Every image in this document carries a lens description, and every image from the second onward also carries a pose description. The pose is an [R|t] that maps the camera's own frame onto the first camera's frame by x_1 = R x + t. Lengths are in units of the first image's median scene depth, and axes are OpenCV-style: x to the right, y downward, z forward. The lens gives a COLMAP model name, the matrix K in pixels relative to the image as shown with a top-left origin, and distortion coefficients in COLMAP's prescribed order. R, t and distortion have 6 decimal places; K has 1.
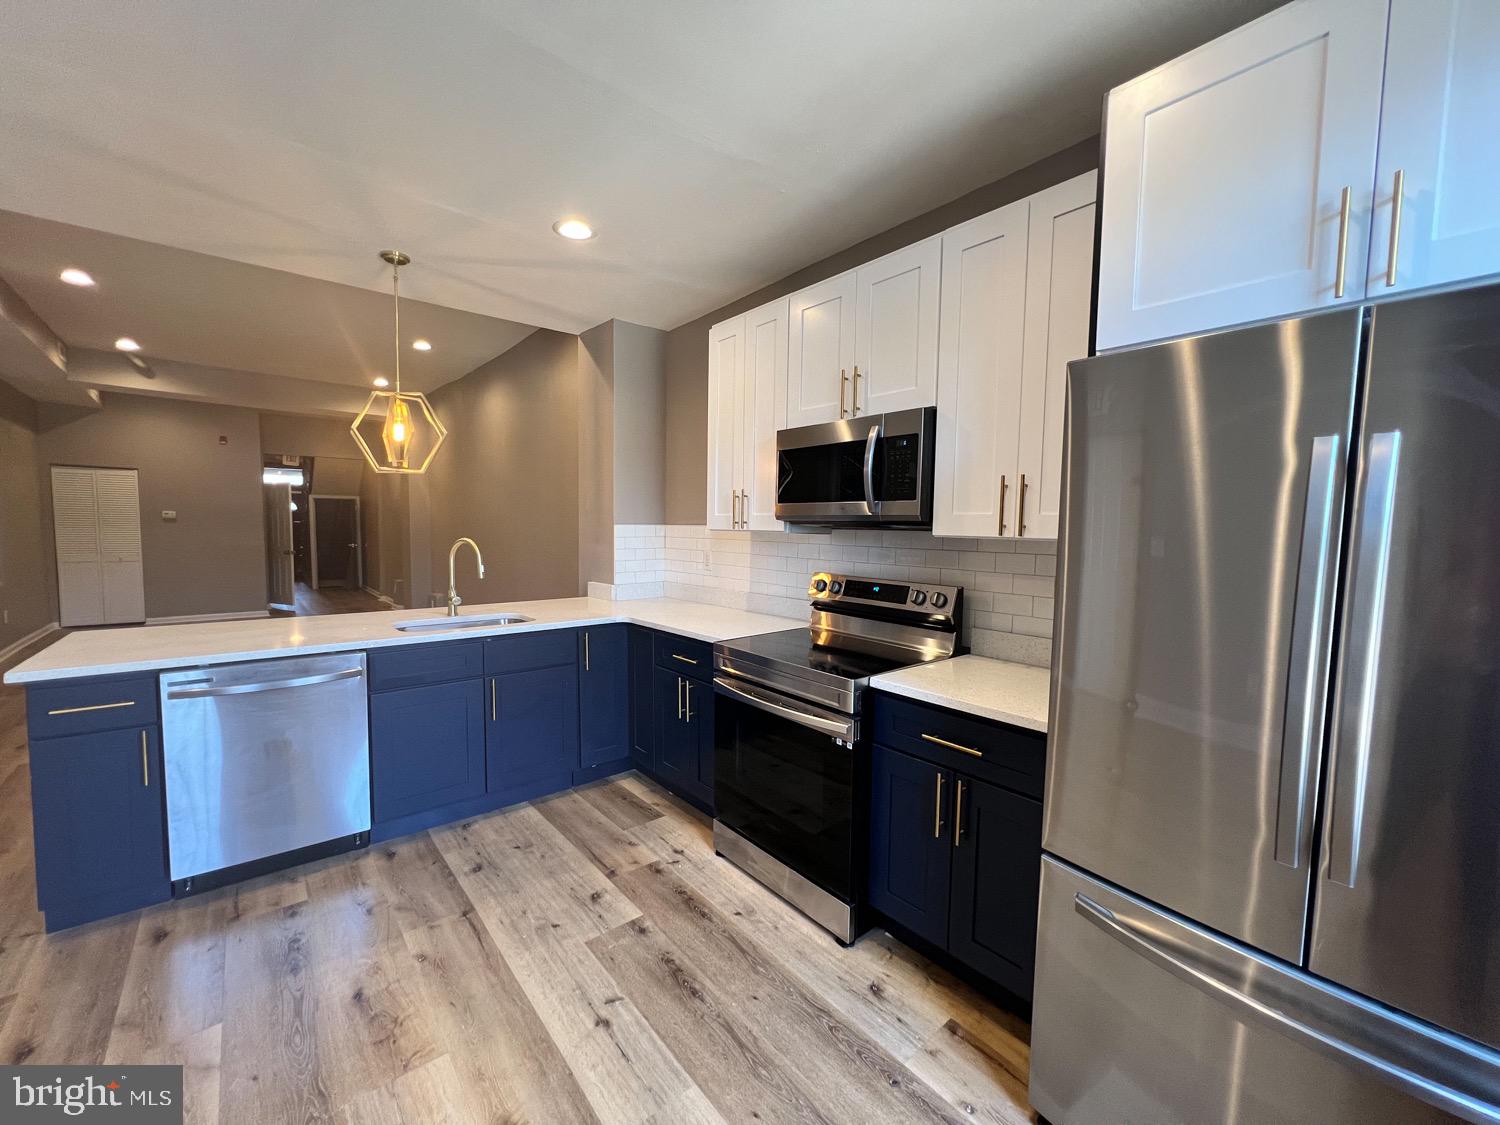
lens RADIAL K [[603.3, 0, 751.9], [0, 603.3, 564.0], [0, 0, 1]] dist [-0.001340, 0.000501]
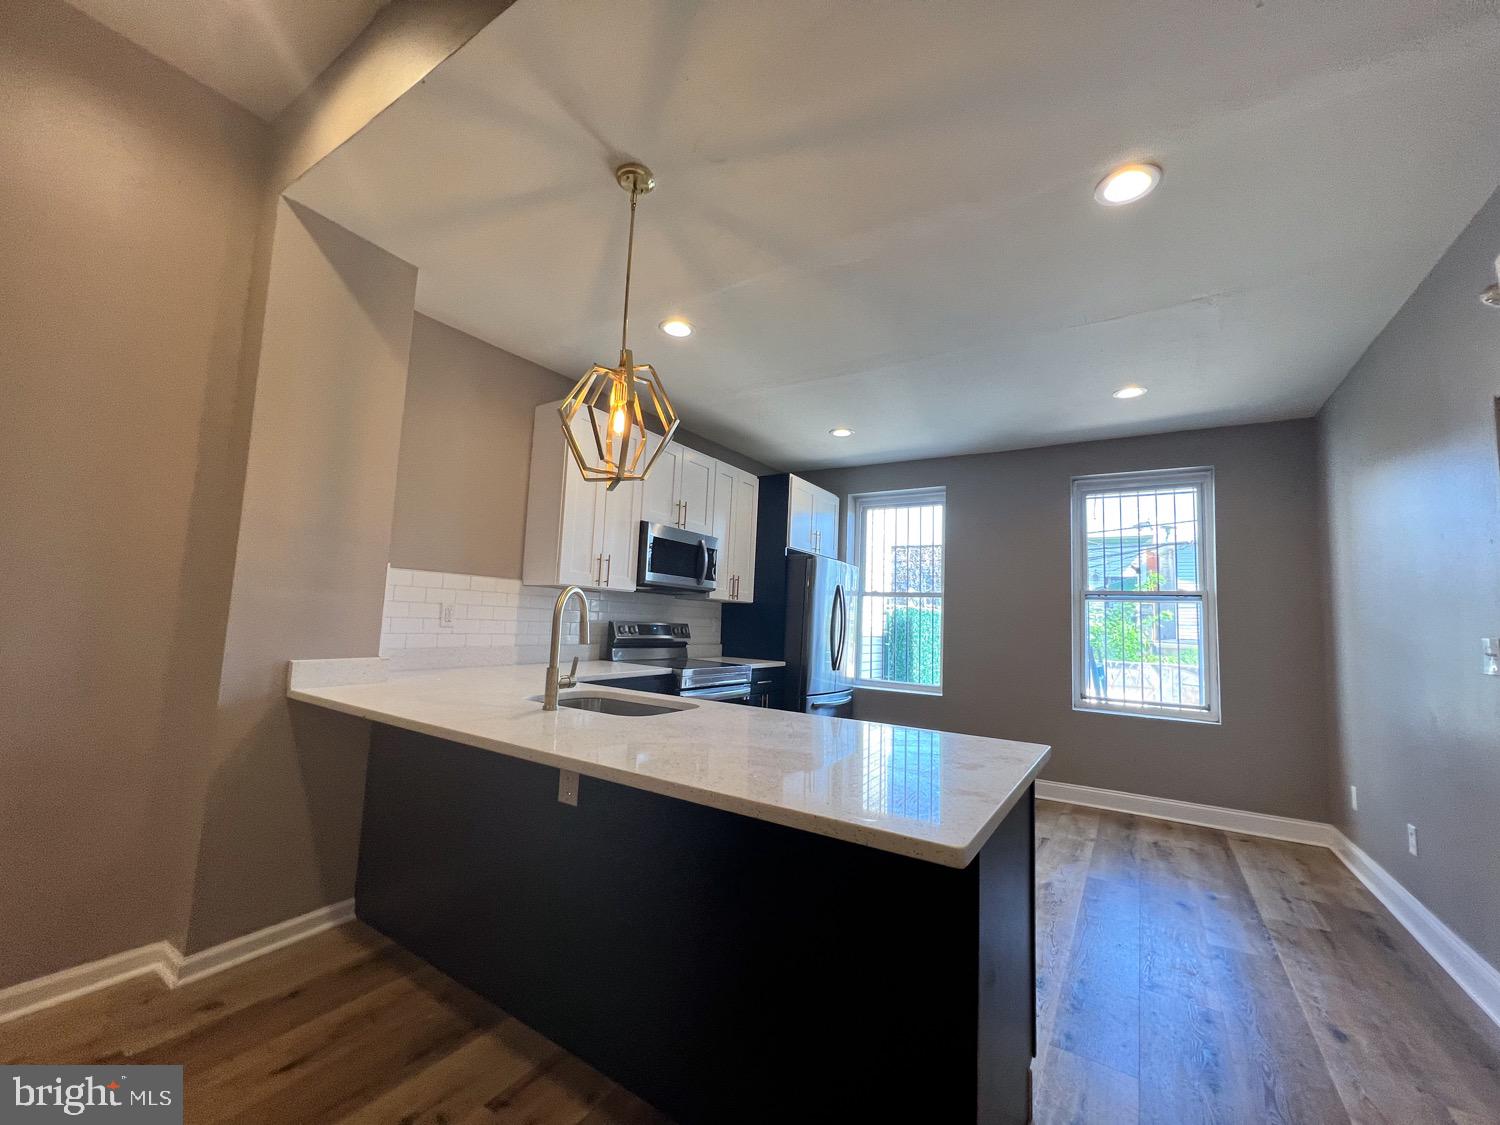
lens RADIAL K [[603.3, 0, 751.9], [0, 603.3, 564.0], [0, 0, 1]] dist [-0.001340, 0.000501]
pose [[-0.298164, 0.061702, 0.952518, -1.442818], [0.011254, 0.998066, -0.061129, -0.030419], [-0.954448, -0.007507, -0.298282, 1.237109]]
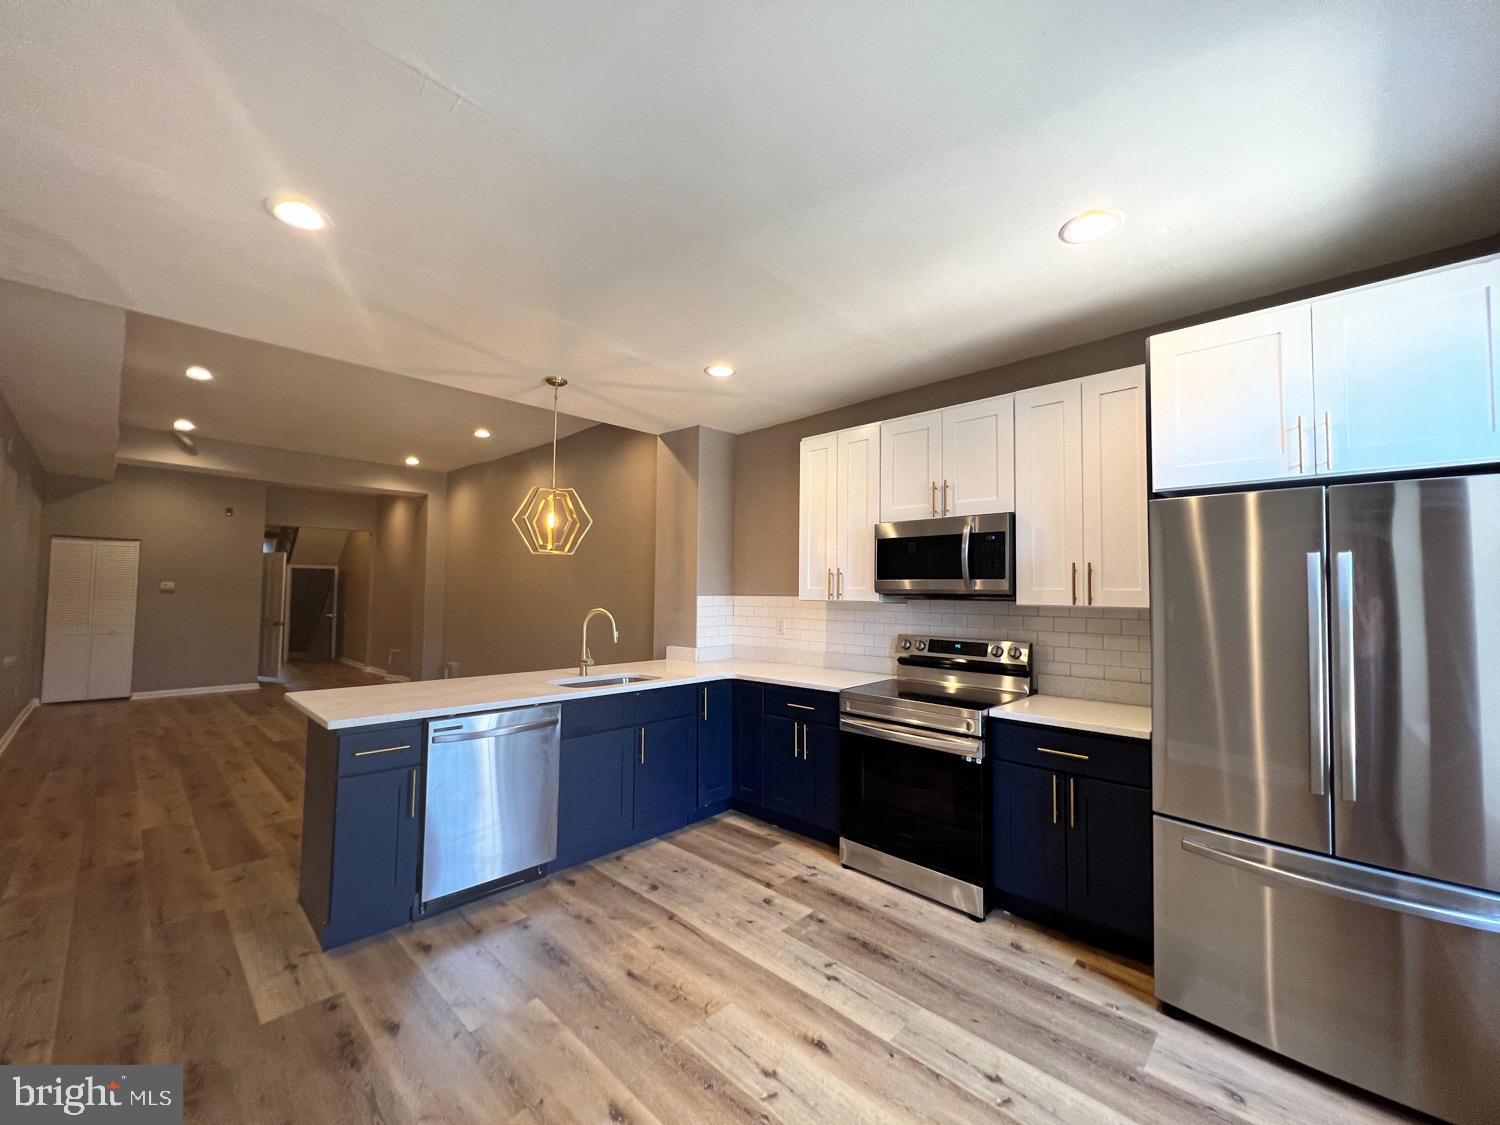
lens RADIAL K [[603.5, 0, 752.5], [0, 603.5, 563.0], [0, 0, 1]] dist [-0.001741, 0.000107]
pose [[0.994489, 0.001562, 0.104829, -0.368628], [0.010271, 0.993628, -0.112243, 0.005396], [-0.104336, 0.112701, 0.988136, -0.251809]]
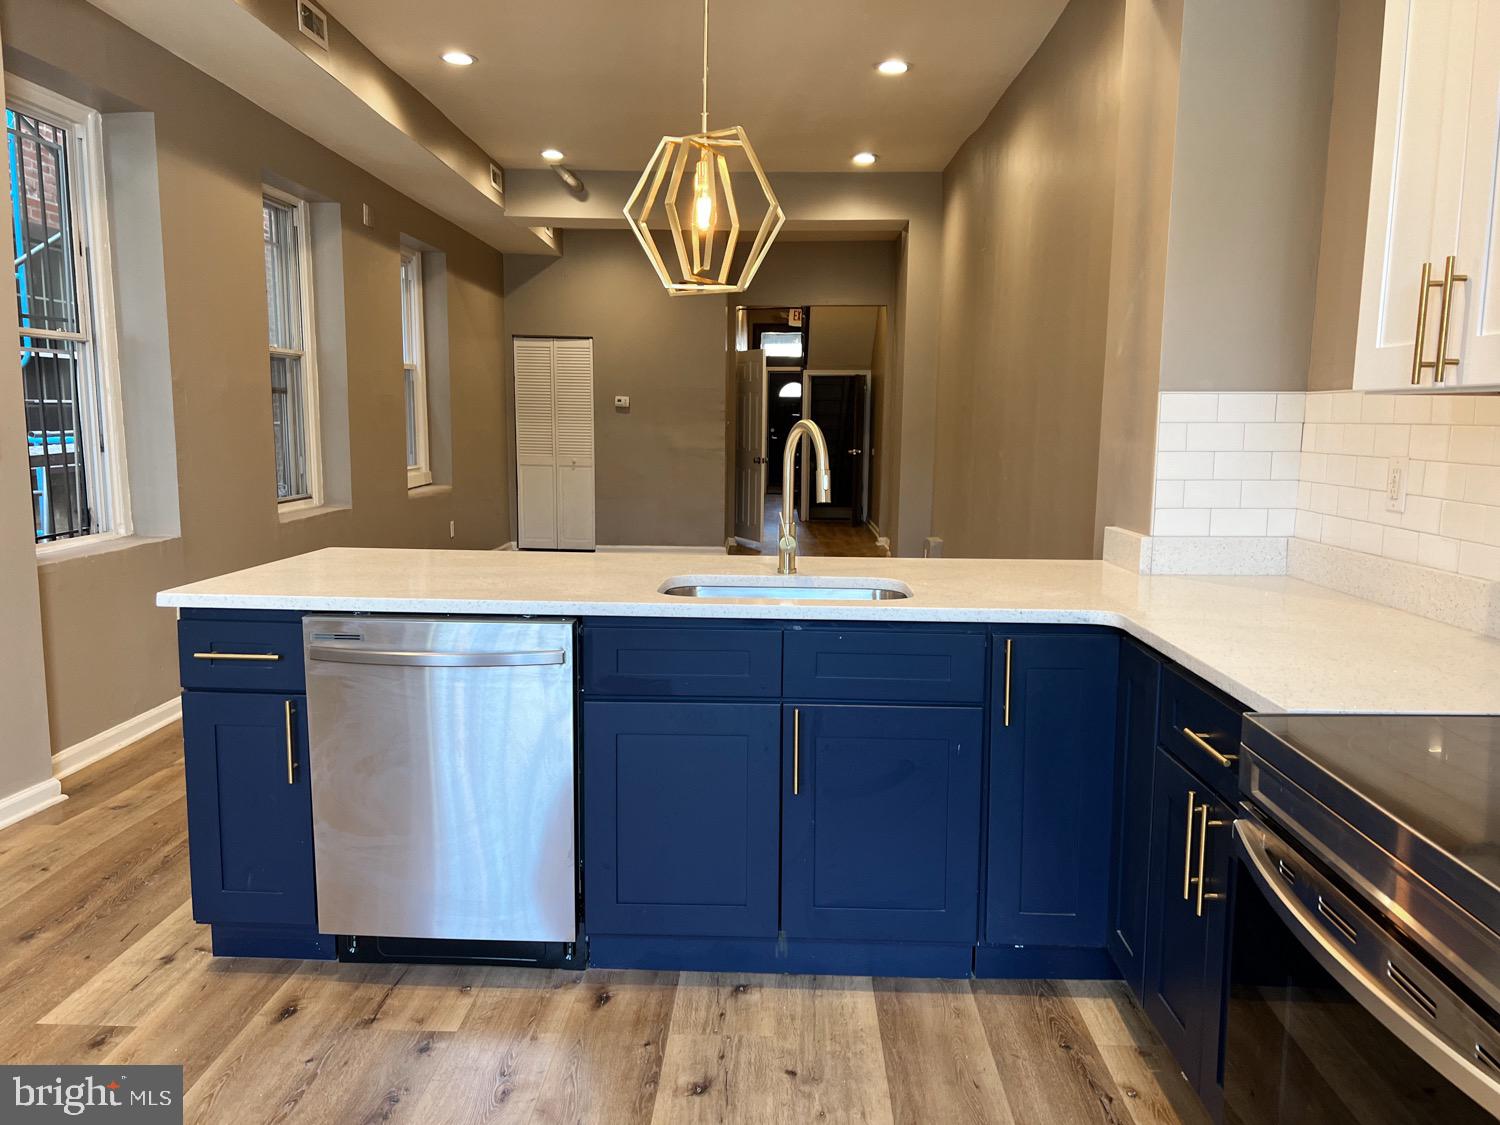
lens RADIAL K [[1133.9, 0, 748.1], [0, 1133.9, 569.8], [0, 0, 1]] dist [0.070223, -0.103662]
pose [[0.740974, 0.085342, -0.666089, 0.148450], [-0.044085, 0.995934, 0.078562, 0.011418], [0.670085, -0.028848, 0.741723, 0.331603]]
